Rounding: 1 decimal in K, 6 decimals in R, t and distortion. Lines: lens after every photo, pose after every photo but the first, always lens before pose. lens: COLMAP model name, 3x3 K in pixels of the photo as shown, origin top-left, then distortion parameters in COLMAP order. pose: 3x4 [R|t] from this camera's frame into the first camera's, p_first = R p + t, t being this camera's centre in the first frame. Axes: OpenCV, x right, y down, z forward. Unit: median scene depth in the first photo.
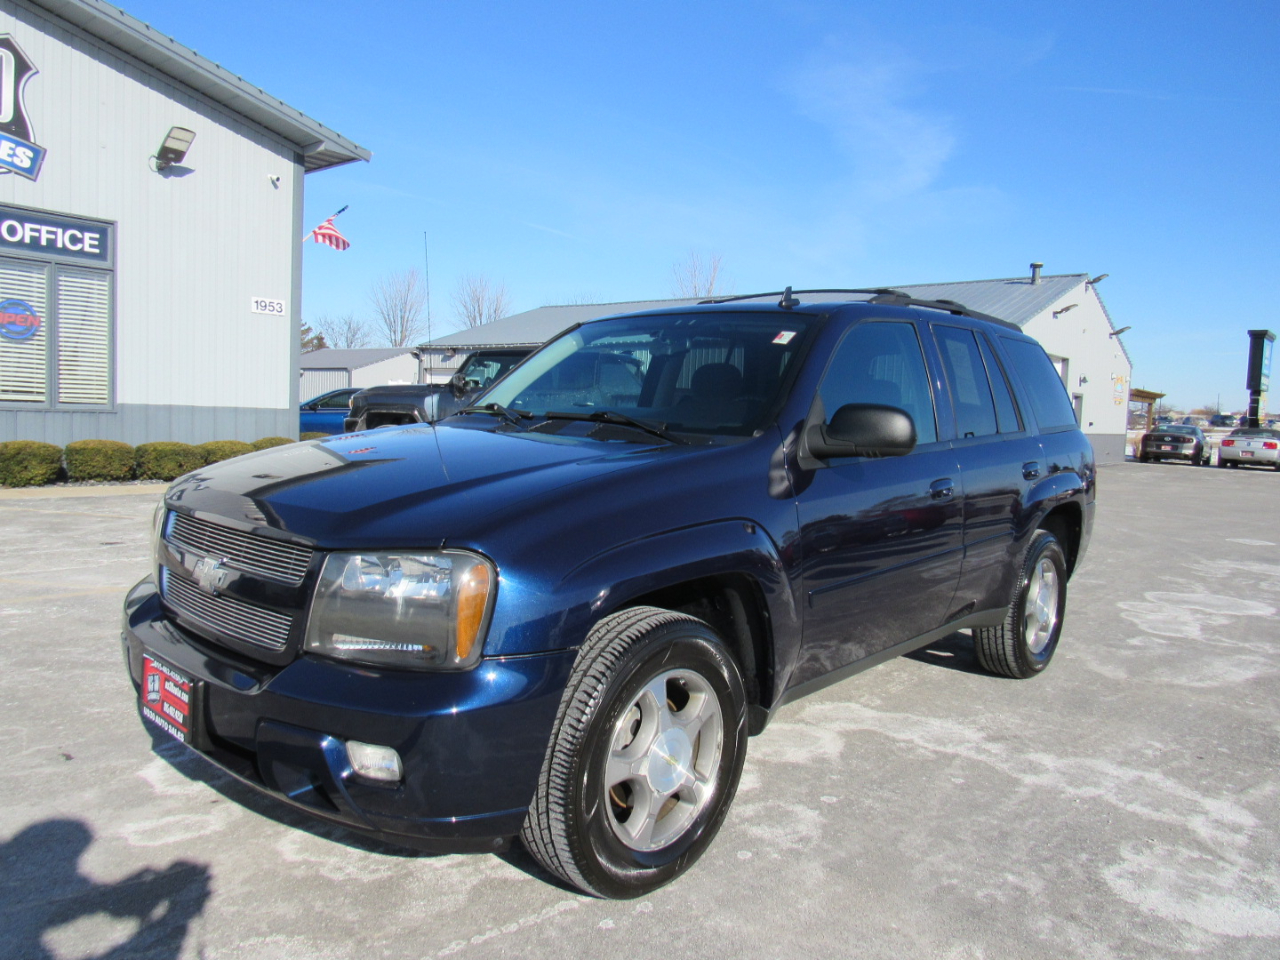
lens RADIAL K [[909.2, 0, 631.1], [0, 909.2, 486.6], [0, 0, 1]] dist [-0.011862, -0.012343]
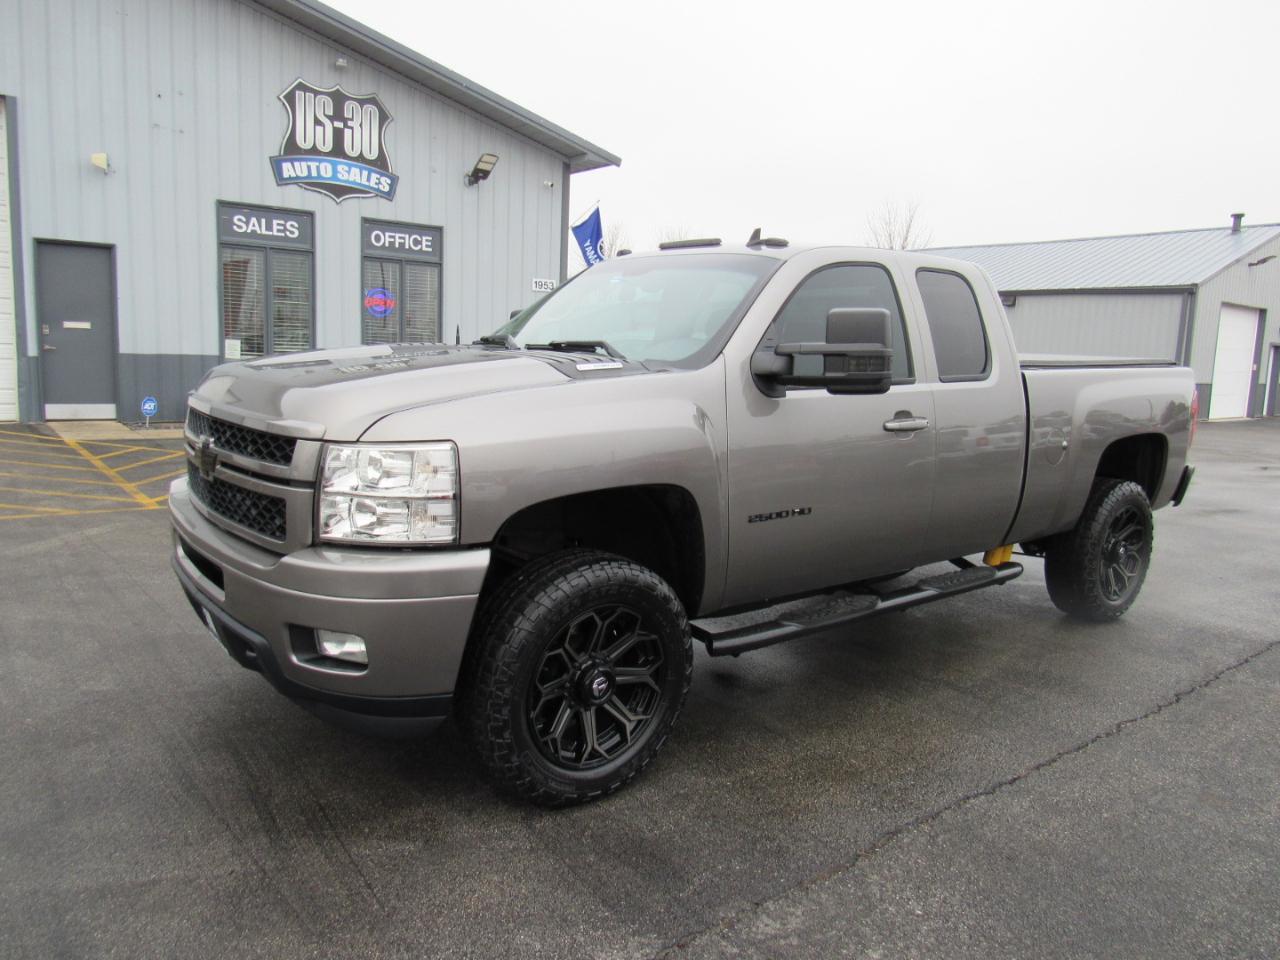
lens RADIAL K [[909.2, 0, 638.1], [0, 909.2, 497.2], [0, 0, 1]] dist [-0.011862, -0.012343]
pose [[0.980279, 0.026020, -0.195900, -0.006874], [-0.011822, 0.997240, 0.073301, 0.007007], [0.197267, -0.069540, 0.977880, -0.301827]]
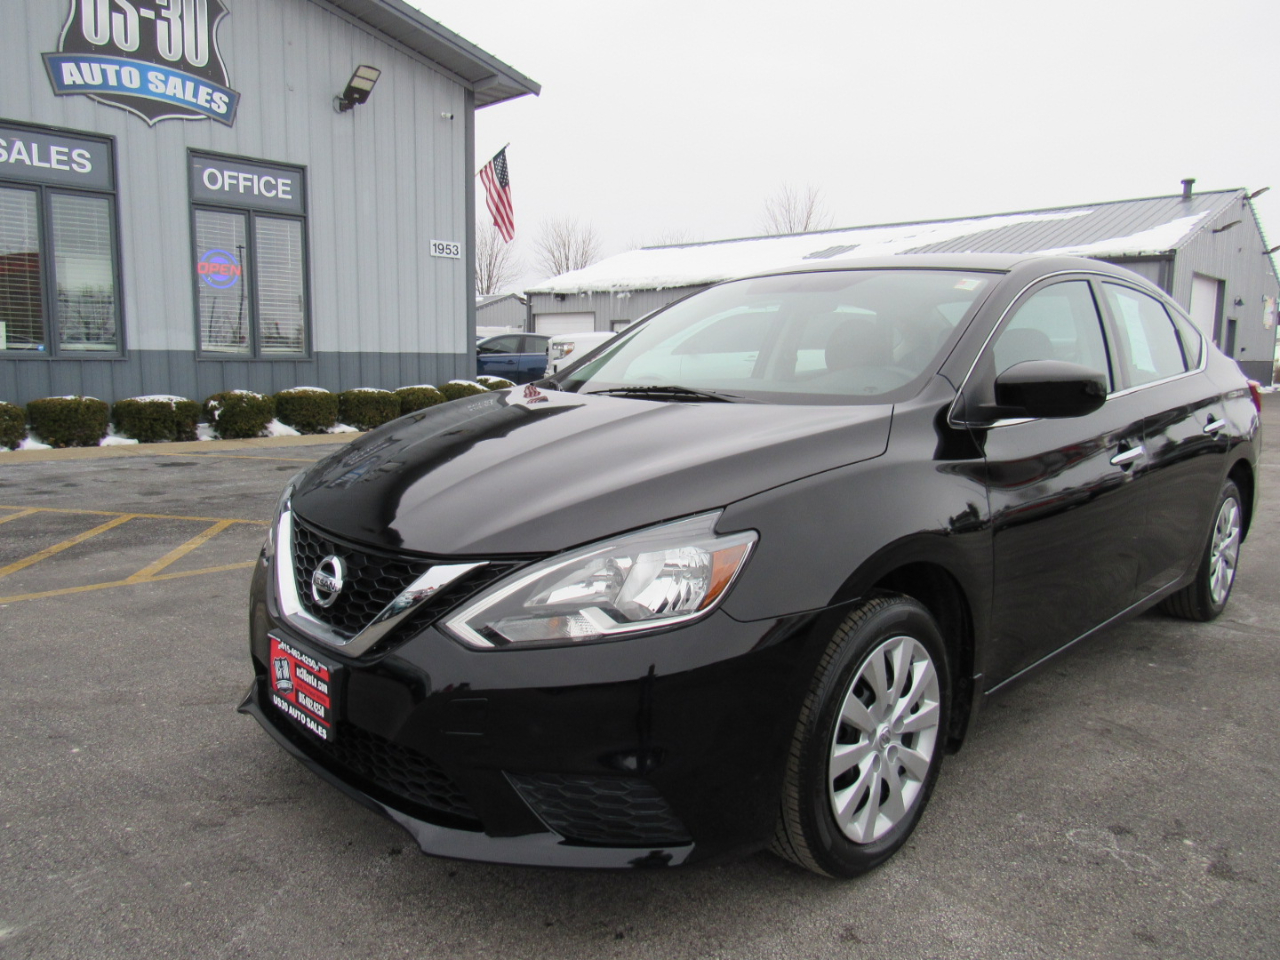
lens RADIAL K [[909.2, 0, 634.7], [0, 909.2, 489.6], [0, 0, 1]] dist [-0.011862, -0.012343]
pose [[0.997282, -0.021308, -0.070525, -0.149720], [0.025576, 0.997860, 0.060174, 0.009578], [0.069092, -0.061815, 0.995693, 0.014642]]
